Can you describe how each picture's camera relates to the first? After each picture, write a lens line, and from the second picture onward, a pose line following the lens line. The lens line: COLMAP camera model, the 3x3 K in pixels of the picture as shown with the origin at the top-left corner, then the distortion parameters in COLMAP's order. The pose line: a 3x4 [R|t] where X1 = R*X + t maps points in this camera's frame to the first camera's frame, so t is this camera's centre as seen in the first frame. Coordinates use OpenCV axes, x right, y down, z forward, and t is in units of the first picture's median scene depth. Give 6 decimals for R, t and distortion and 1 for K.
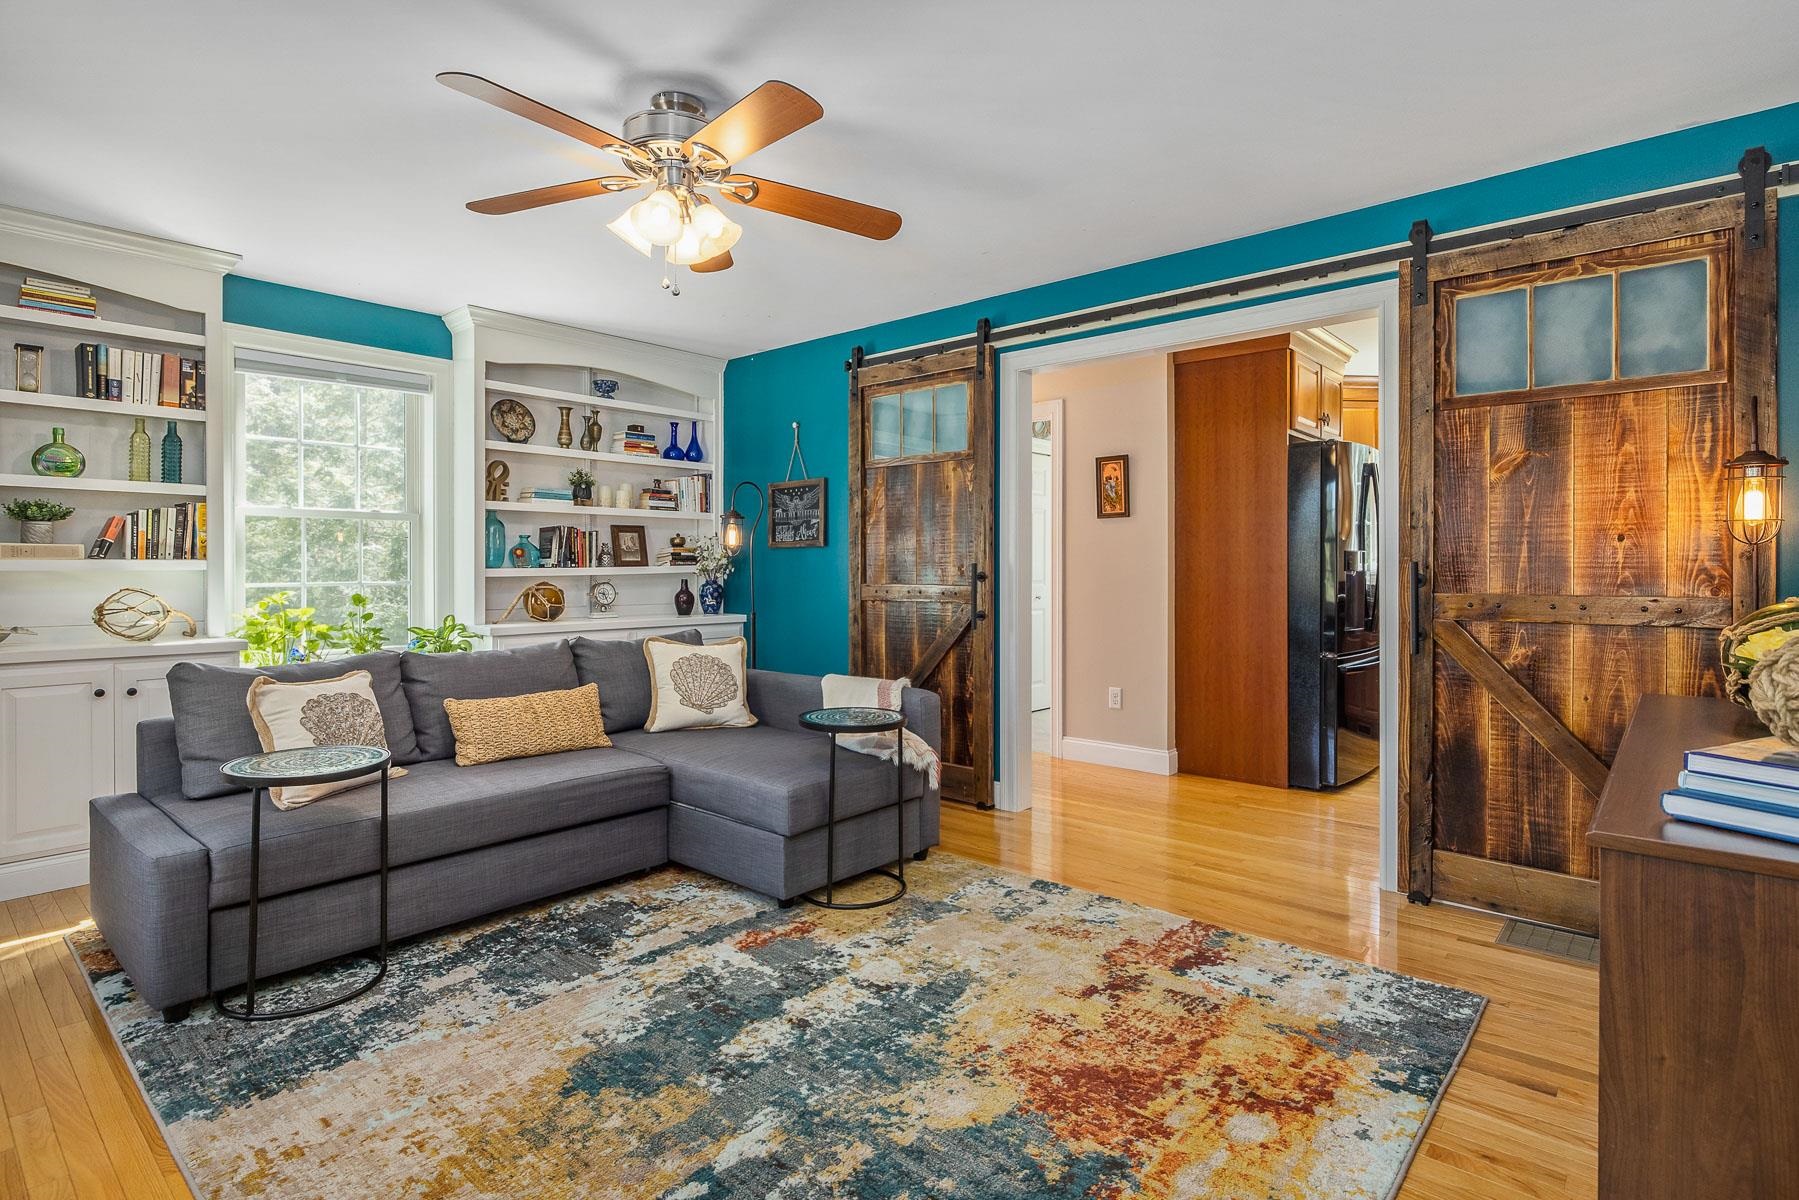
lens RADIAL K [[902.1, 0, 904.3], [0, 902.1, 583.6], [0, 0, 1]] dist [-0.003742, -0.000085]
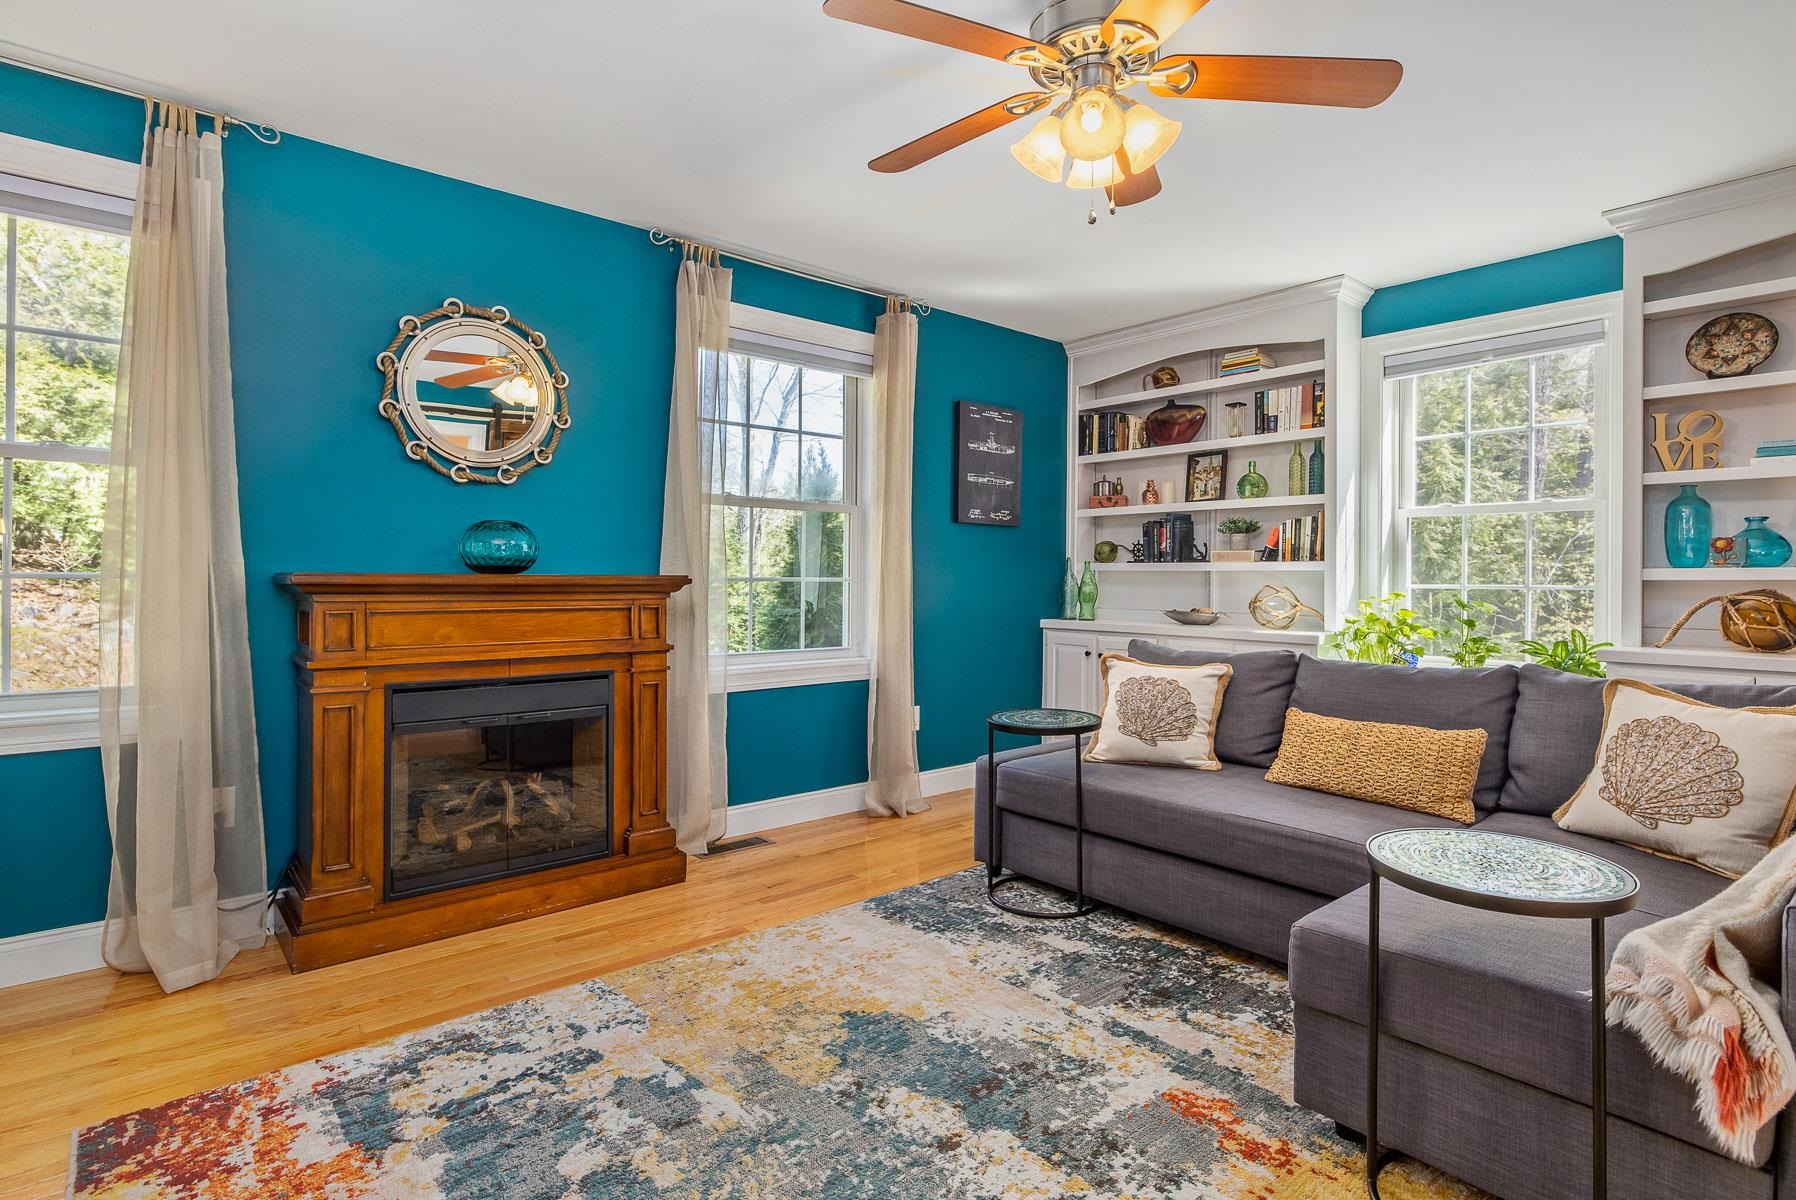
lens RADIAL K [[900.6, 0, 903.9], [0, 900.6, 586.2], [0, 0, 1]] dist [-0.003742, -0.000085]
pose [[-0.142190, 0.008821, -0.989800, 0.569243], [-0.024701, 0.999617, 0.012457, 0.004757], [0.989531, 0.026220, -0.141917, 0.935909]]
